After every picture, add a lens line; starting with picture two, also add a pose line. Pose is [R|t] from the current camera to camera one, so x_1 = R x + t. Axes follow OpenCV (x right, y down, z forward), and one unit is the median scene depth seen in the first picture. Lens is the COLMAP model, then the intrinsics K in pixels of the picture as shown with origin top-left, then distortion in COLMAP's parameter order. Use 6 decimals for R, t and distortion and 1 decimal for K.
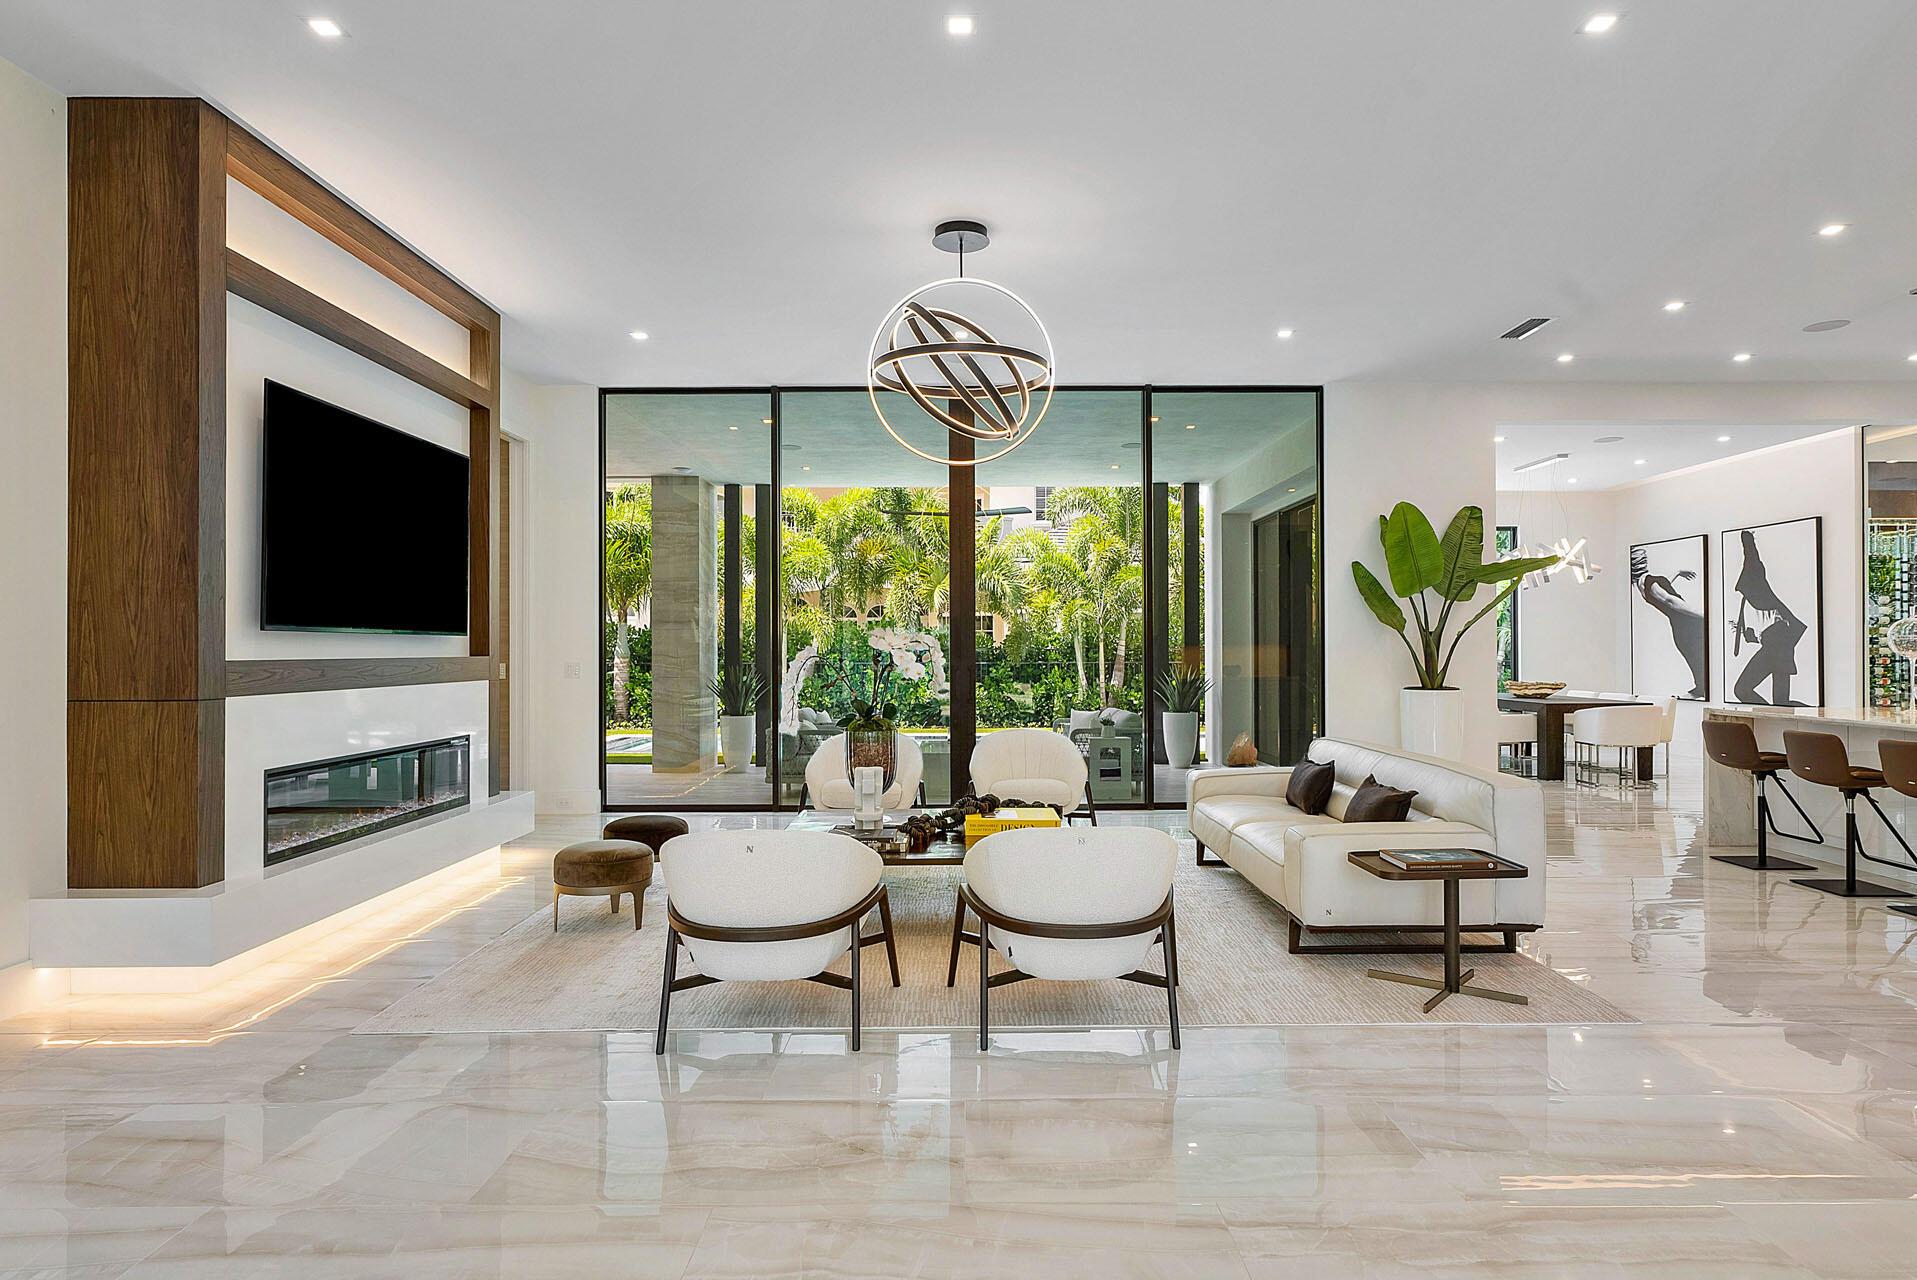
lens RADIAL K [[1094.1, 0, 961.9], [0, 1094.1, 628.9], [0, 0, 1]] dist [-0.011405, 0.005546]
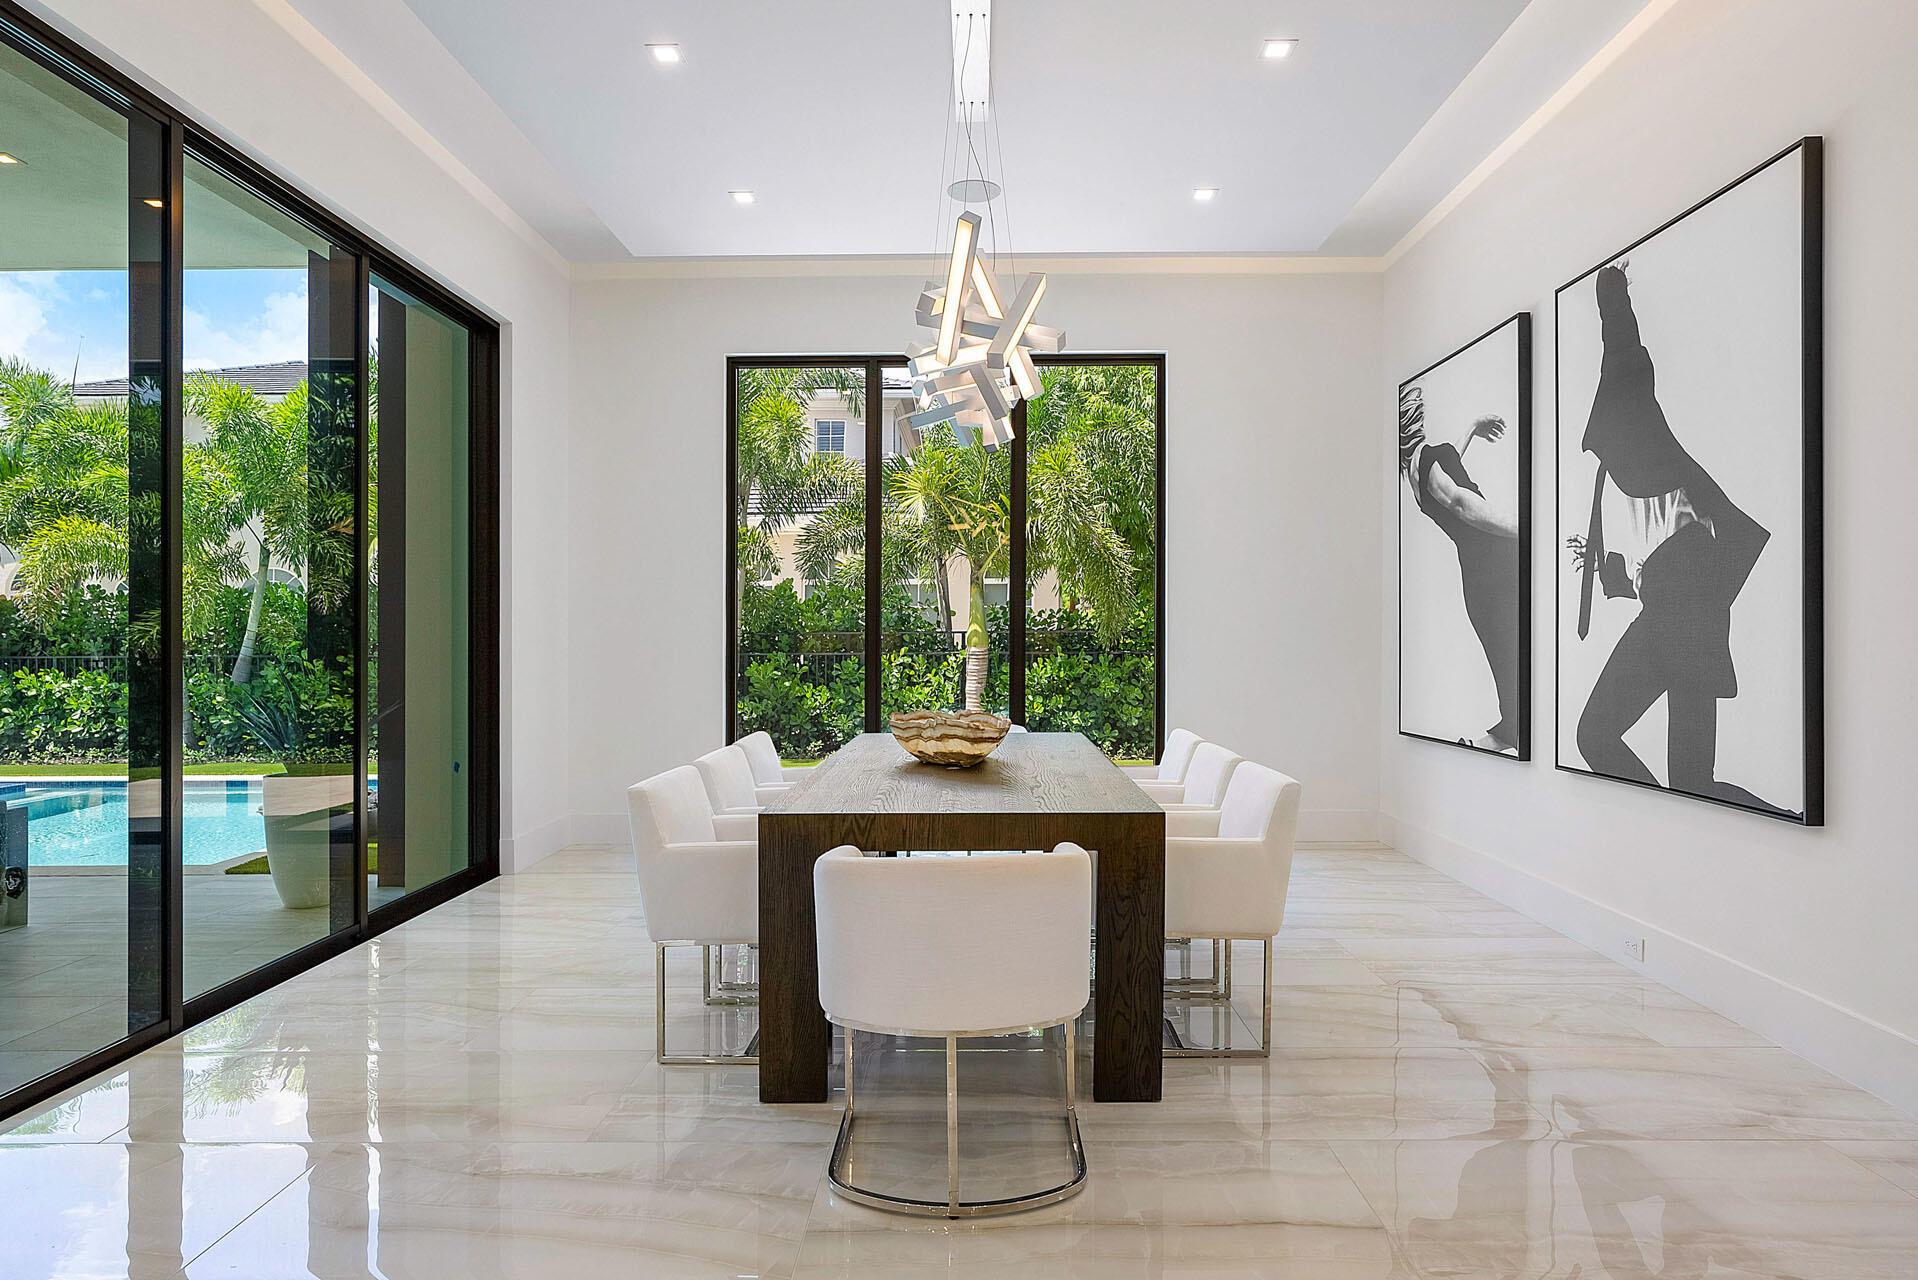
lens RADIAL K [[1094.7, 0, 949.1], [0, 1094.7, 636.6], [0, 0, 1]] dist [-0.011405, 0.005546]
pose [[0.998856, -0.002775, -0.047728, 0.546551], [0.003555, 0.999862, 0.016256, 0.019059], [0.047677, -0.016407, 0.998728, 0.668369]]
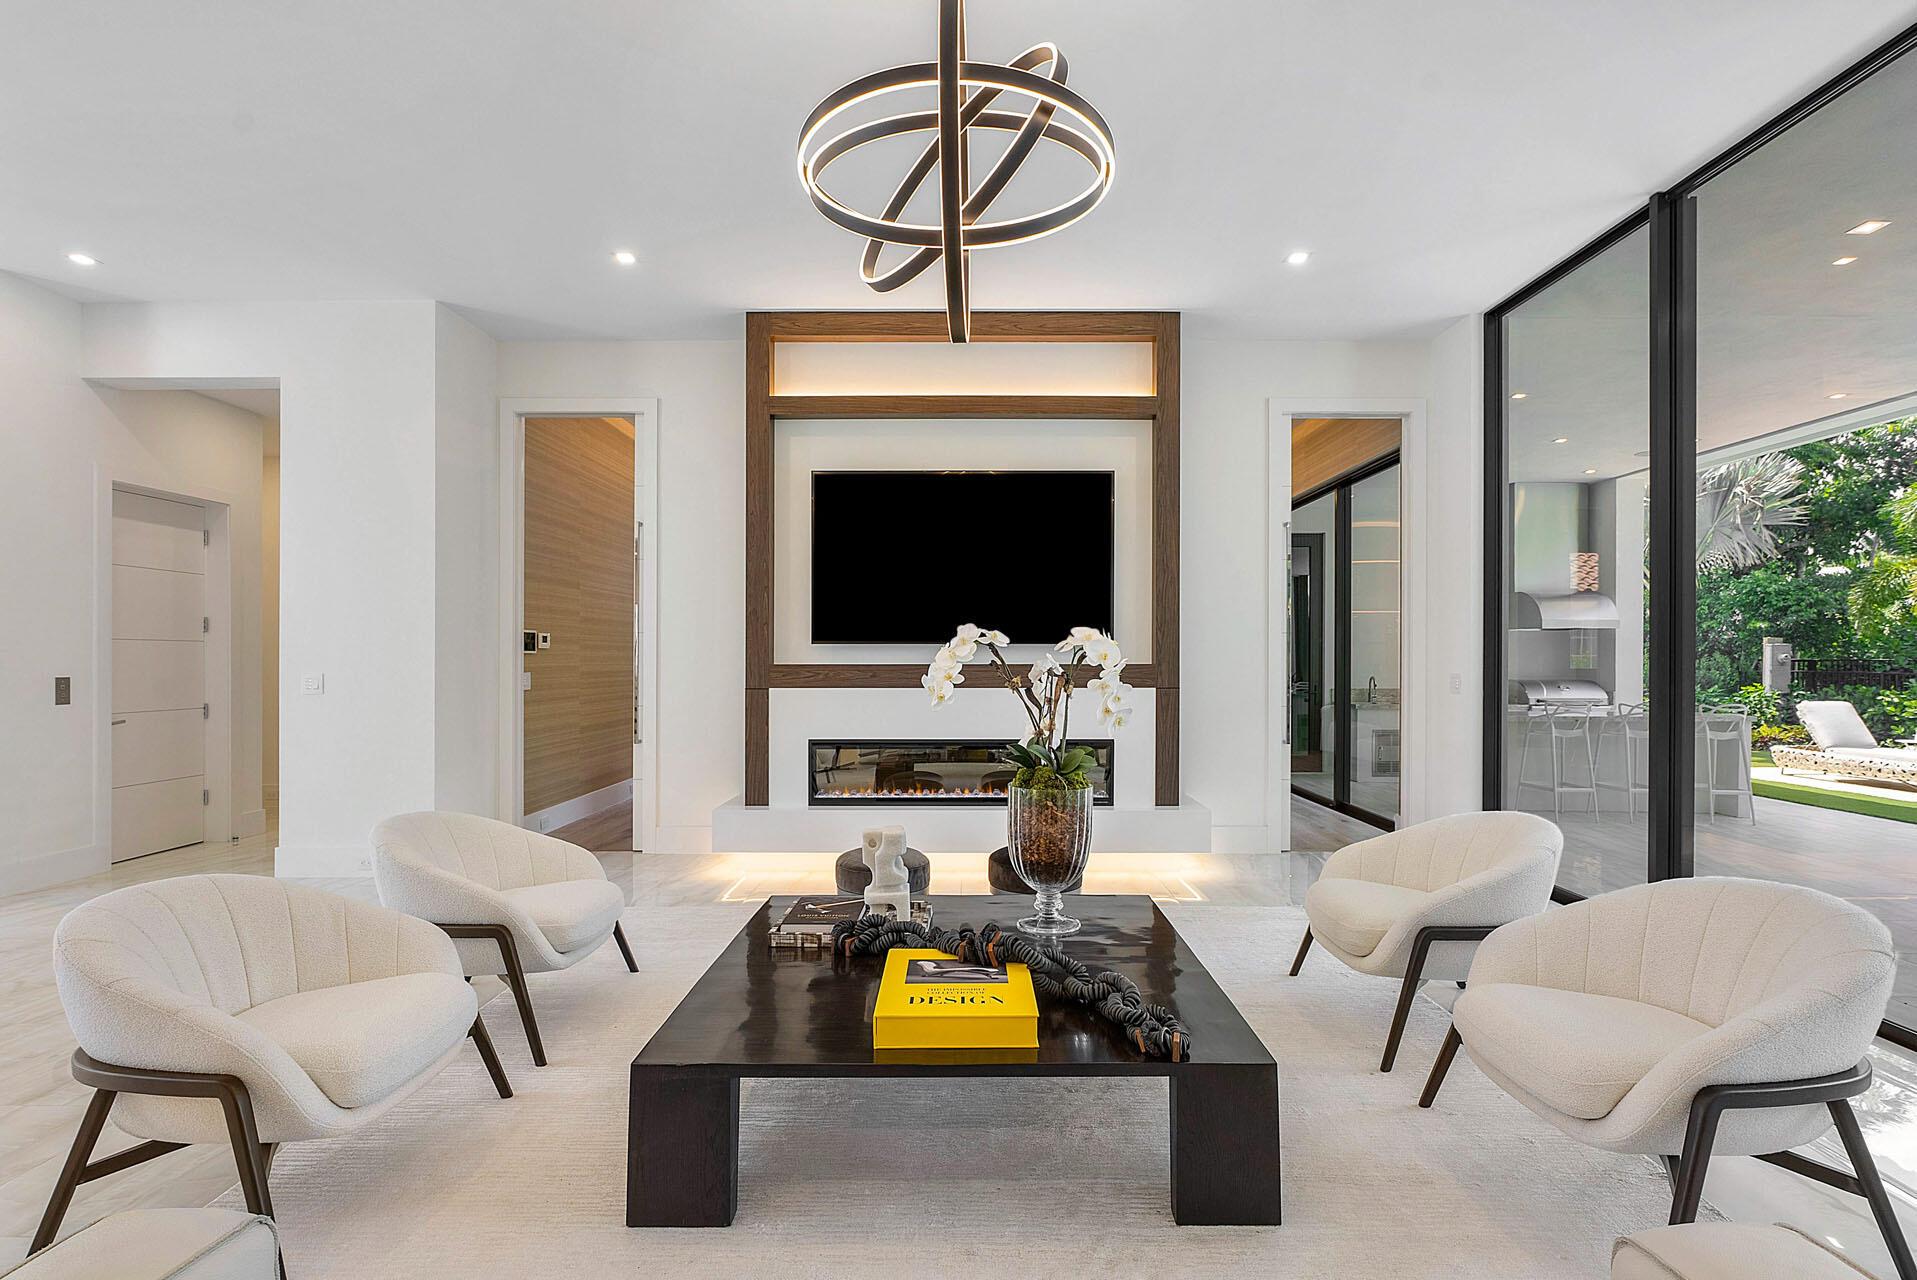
lens RADIAL K [[944.0, 0, 955.9], [0, 944.0, 665.0], [0, 0, 1]] dist [-0.009554, 0.001635]
pose [[-0.004466, 0.008446, -0.999954, 0.251714], [0.017543, 0.999811, 0.008366, 0.008742], [0.999836, -0.017505, -0.004613, 0.479850]]
